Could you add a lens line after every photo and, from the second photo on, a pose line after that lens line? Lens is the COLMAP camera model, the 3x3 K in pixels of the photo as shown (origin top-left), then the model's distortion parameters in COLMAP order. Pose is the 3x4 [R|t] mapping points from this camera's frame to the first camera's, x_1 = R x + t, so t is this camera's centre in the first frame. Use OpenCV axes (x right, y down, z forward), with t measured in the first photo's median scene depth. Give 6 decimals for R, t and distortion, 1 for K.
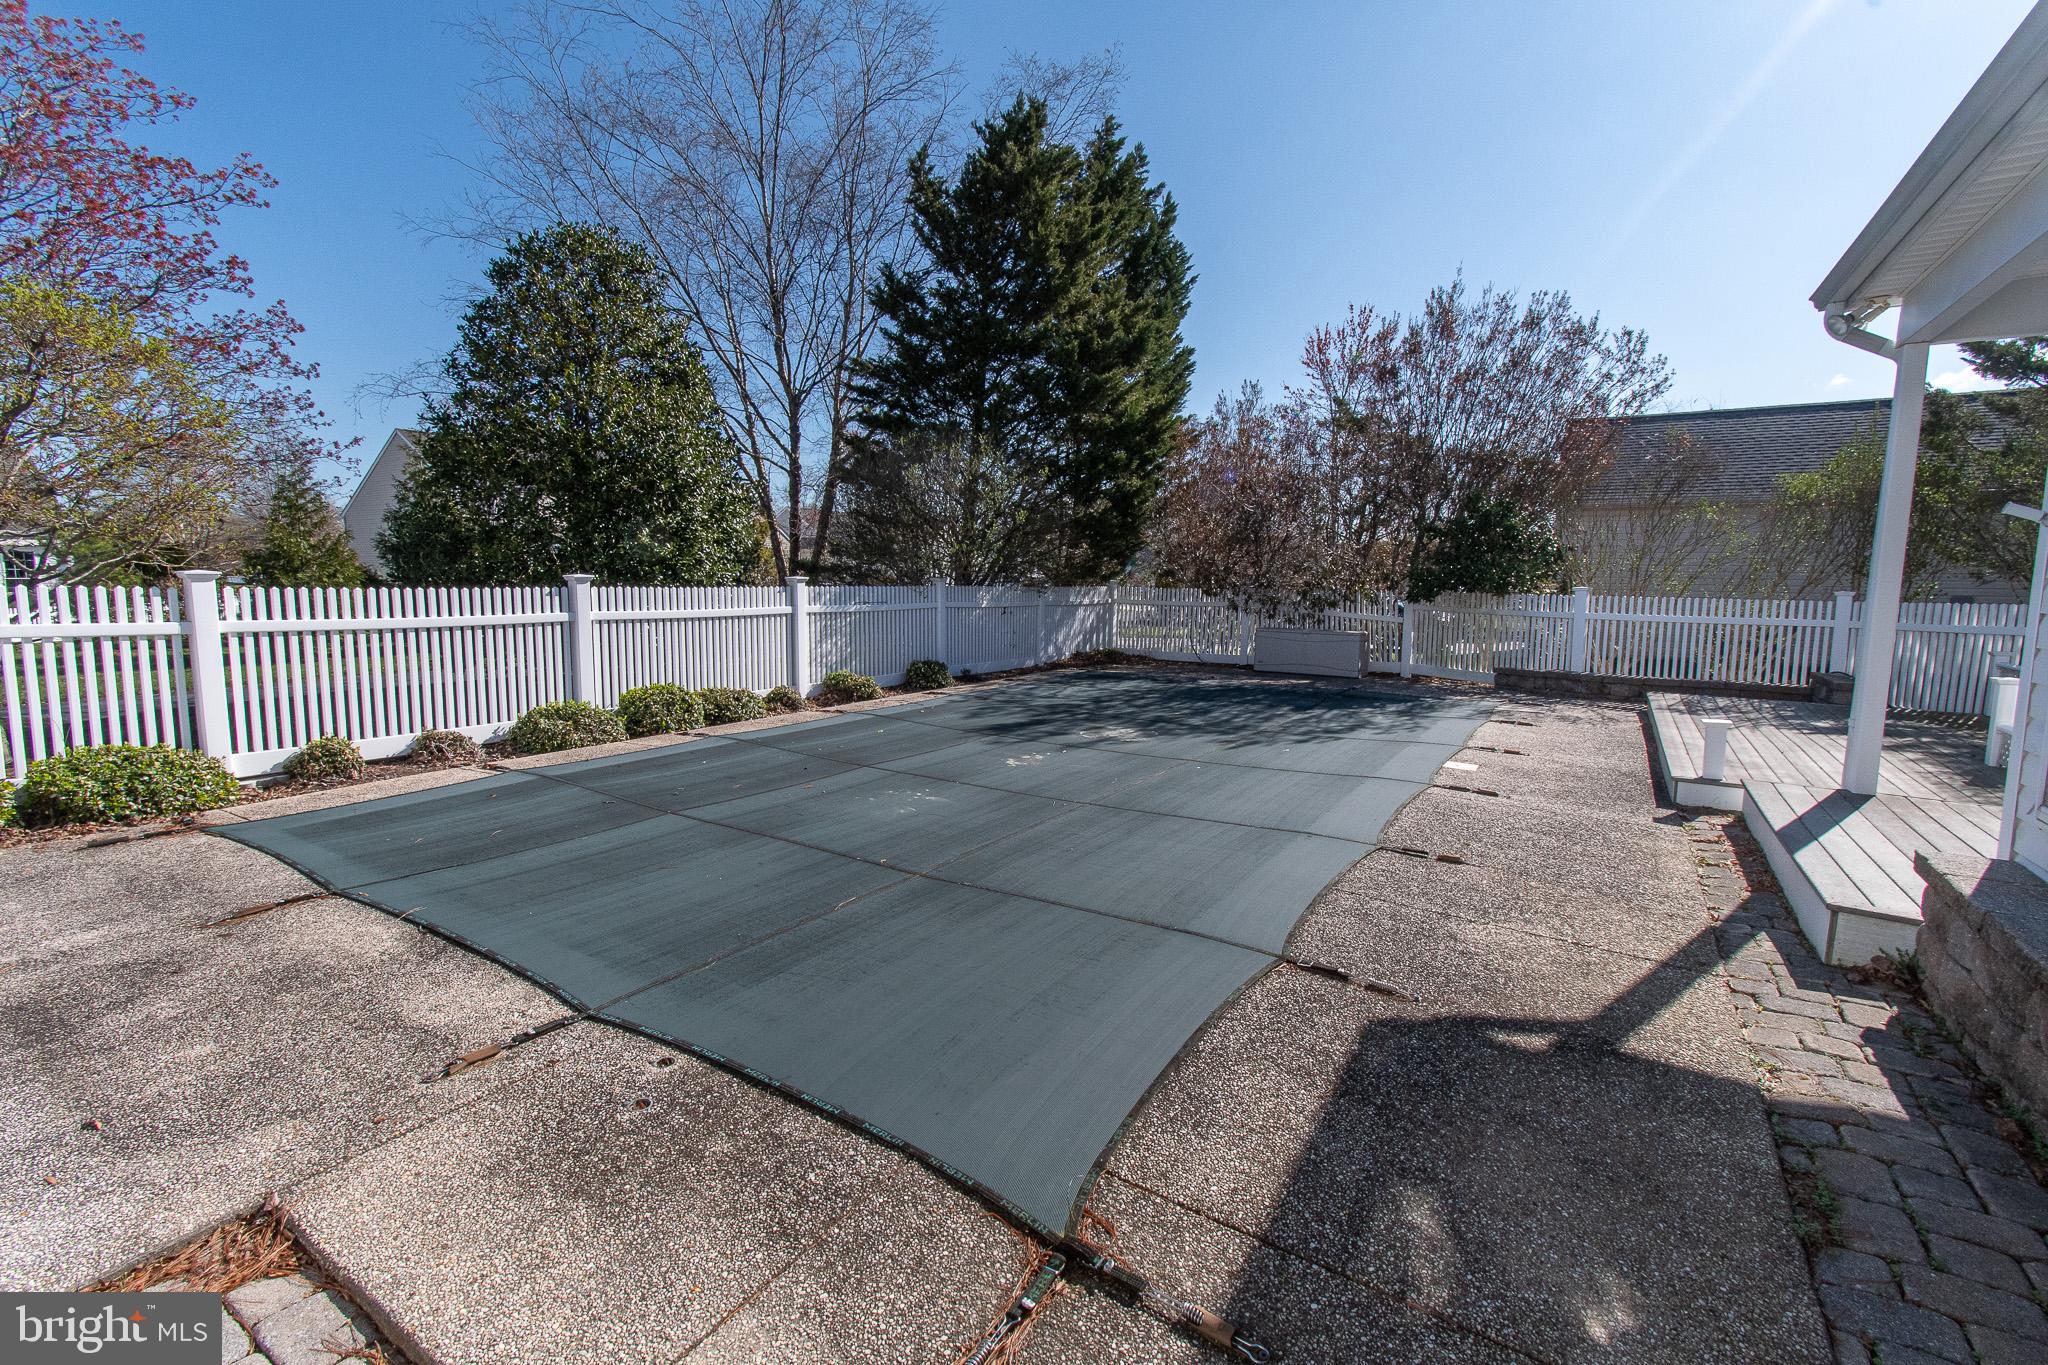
lens RADIAL K [[902.6, 0, 1022.2], [0, 902.6, 673.9], [0, 0, 1]] dist [0.001968, 0.000272]
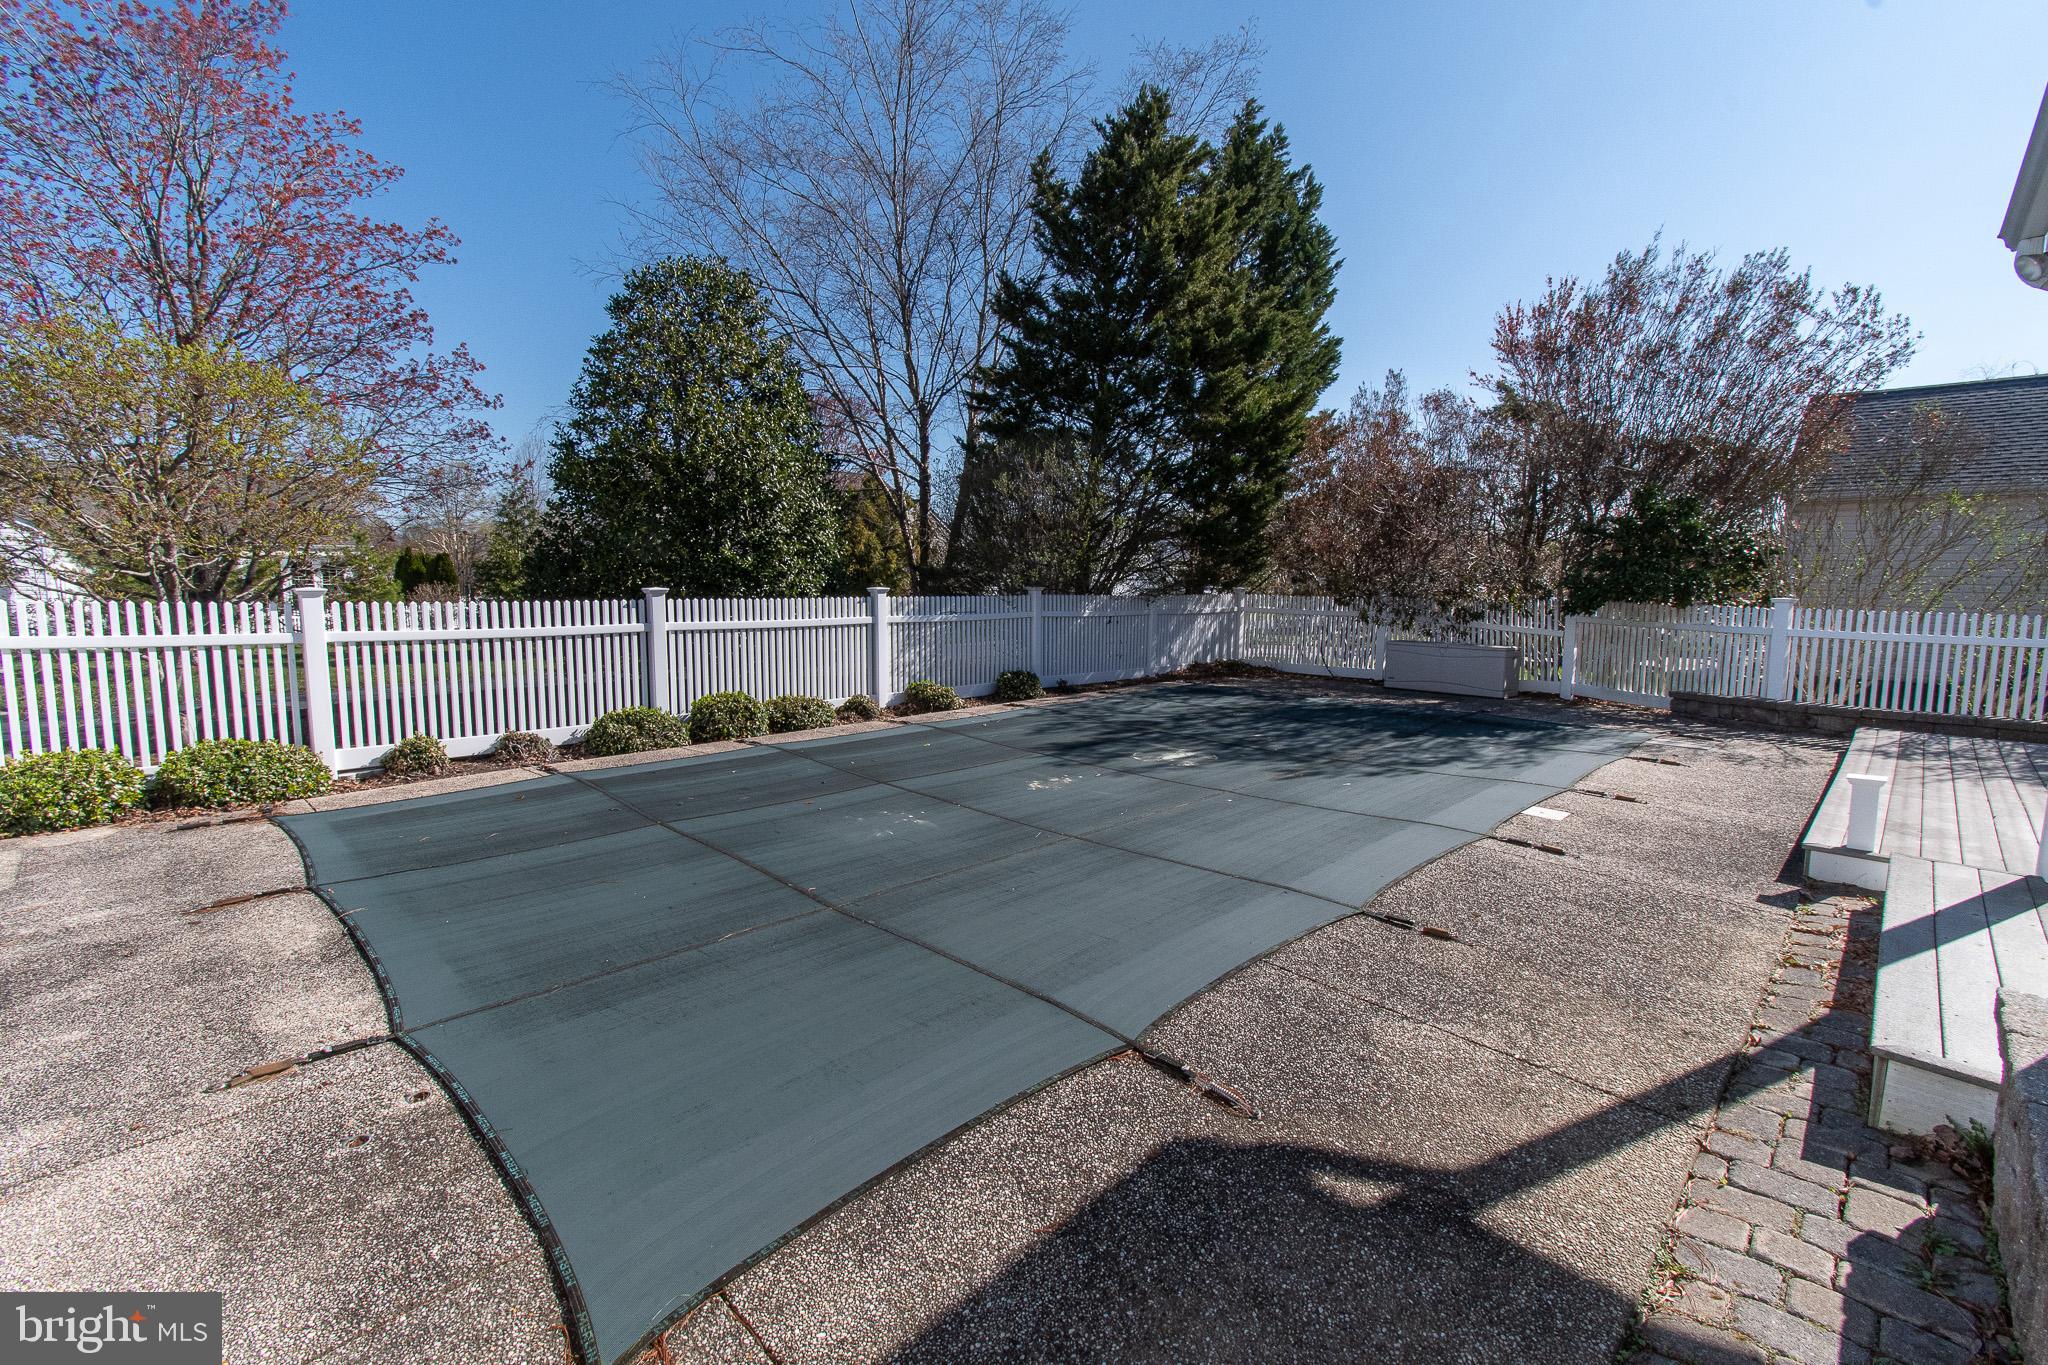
lens RADIAL K [[901.9, 0, 1023.5], [0, 901.9, 673.7], [0, 0, 1]] dist [0.000242, 0.000361]
pose [[0.978028, 0.019558, -0.207556, 0.128216], [-0.020025, 0.999799, -0.000148, -0.014466], [0.207512, 0.004301, 0.978223, 0.044782]]
